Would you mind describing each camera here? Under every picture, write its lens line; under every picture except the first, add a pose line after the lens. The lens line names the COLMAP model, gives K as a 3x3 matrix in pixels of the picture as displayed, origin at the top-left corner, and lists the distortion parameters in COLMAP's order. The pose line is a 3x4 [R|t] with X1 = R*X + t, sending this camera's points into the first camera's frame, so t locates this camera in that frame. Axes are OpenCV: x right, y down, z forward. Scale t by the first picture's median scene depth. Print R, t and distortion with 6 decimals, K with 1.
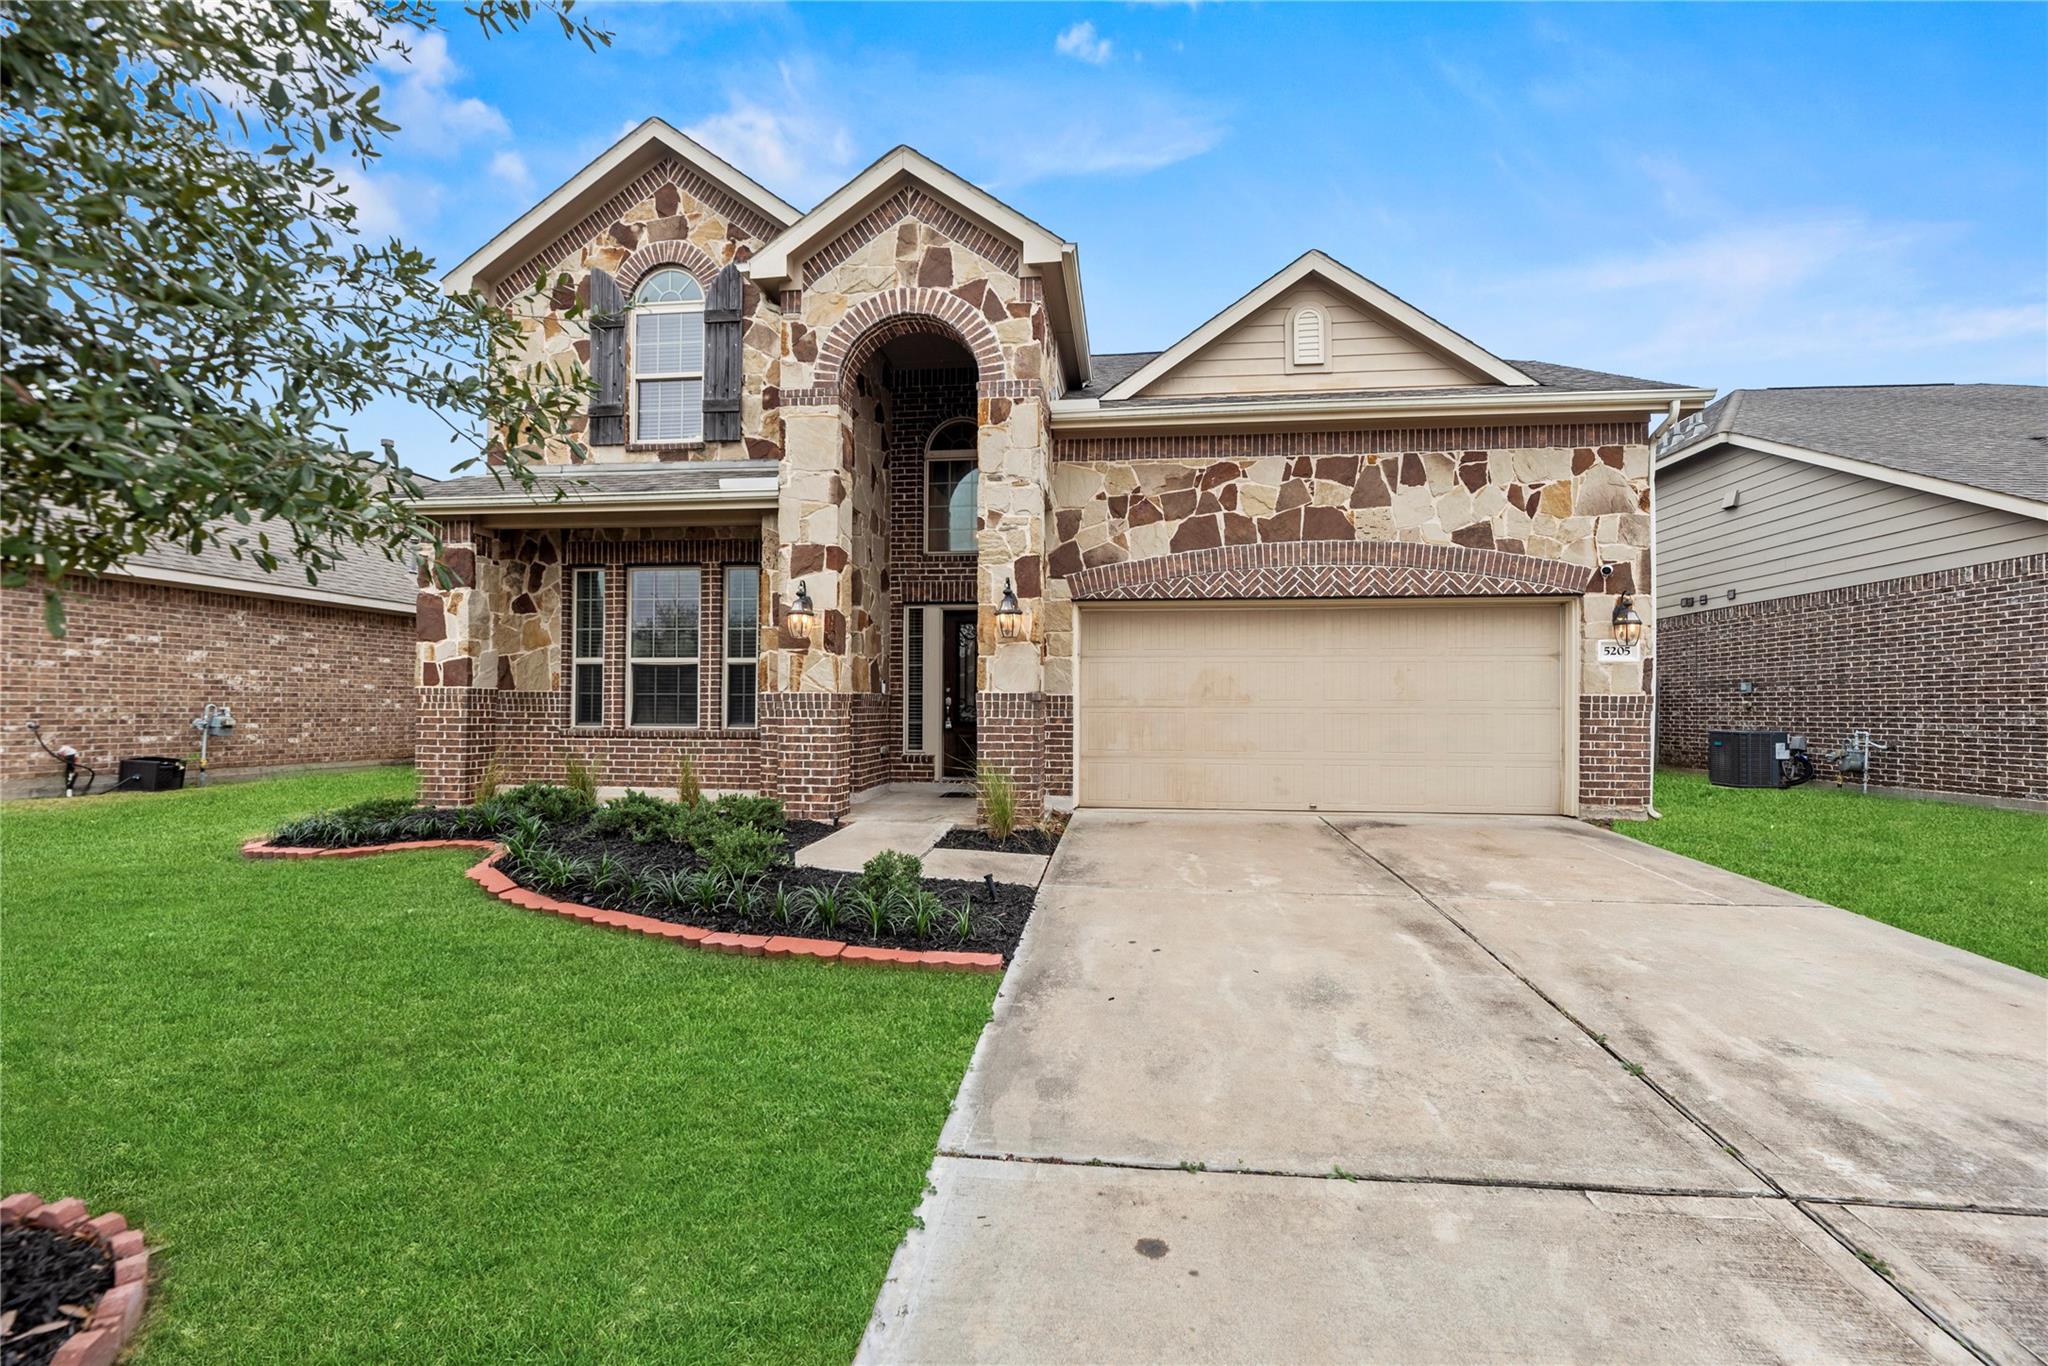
lens RADIAL K [[821.5, 0, 1031.4], [0, 821.5, 693.5], [0, 0, 1]] dist [0.000825, 0.000287]
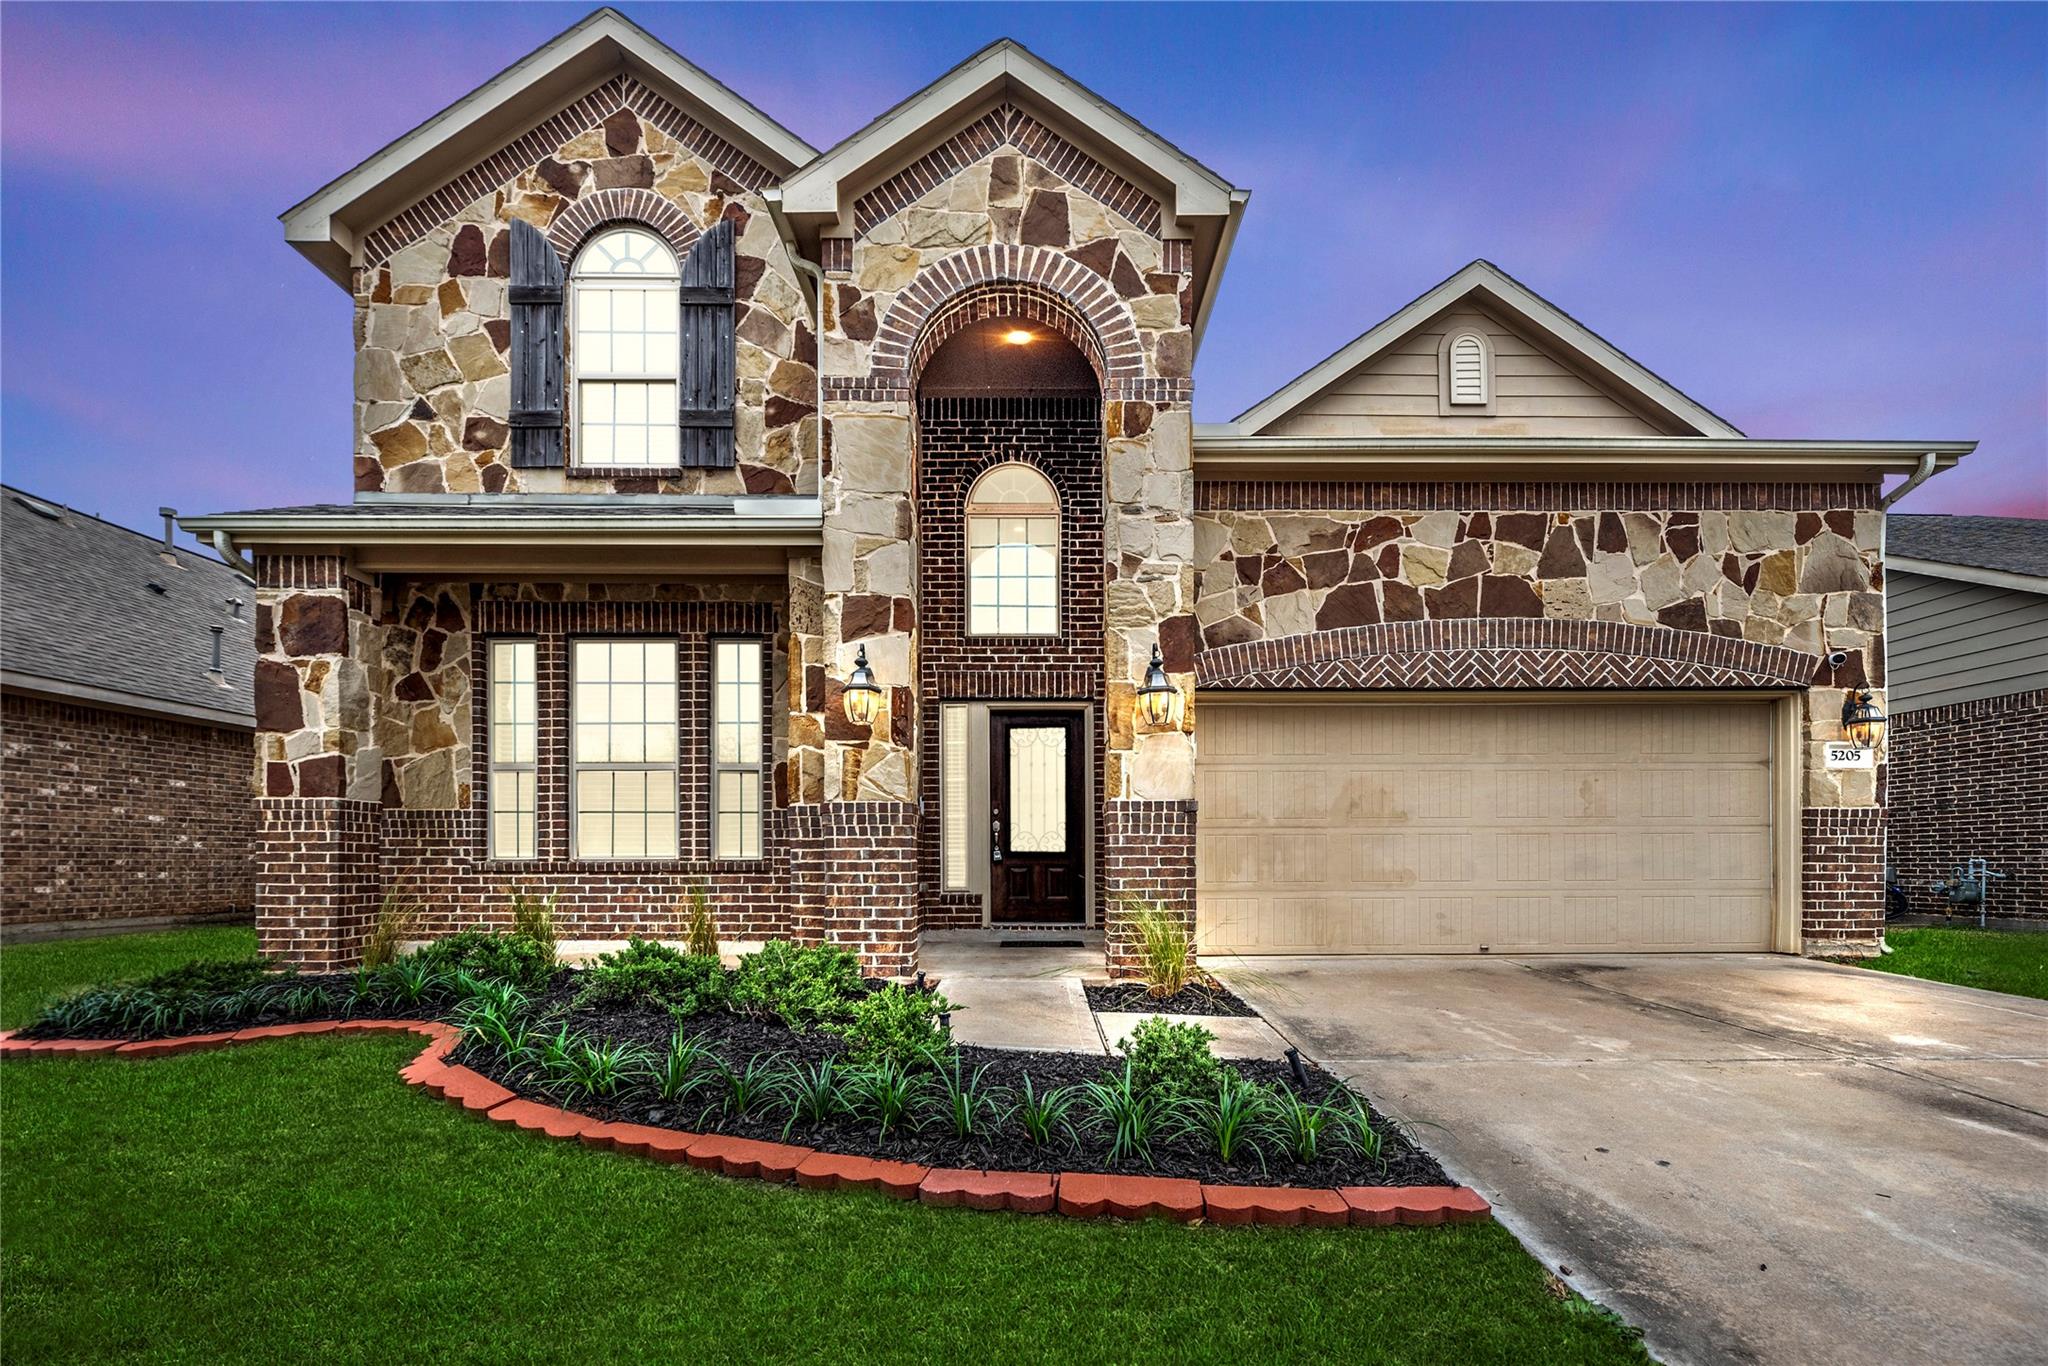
lens RADIAL K [[857.8, 0, 1026.0], [0, 857.8, 859.3], [0, 0, 1]] dist [0.000446, 0.000087]
pose [[0.991658, -0.005020, 0.128797, -0.223421], [0.003398, 0.999912, 0.012811, 0.038704], [-0.128850, -0.012266, 0.991588, 0.228096]]
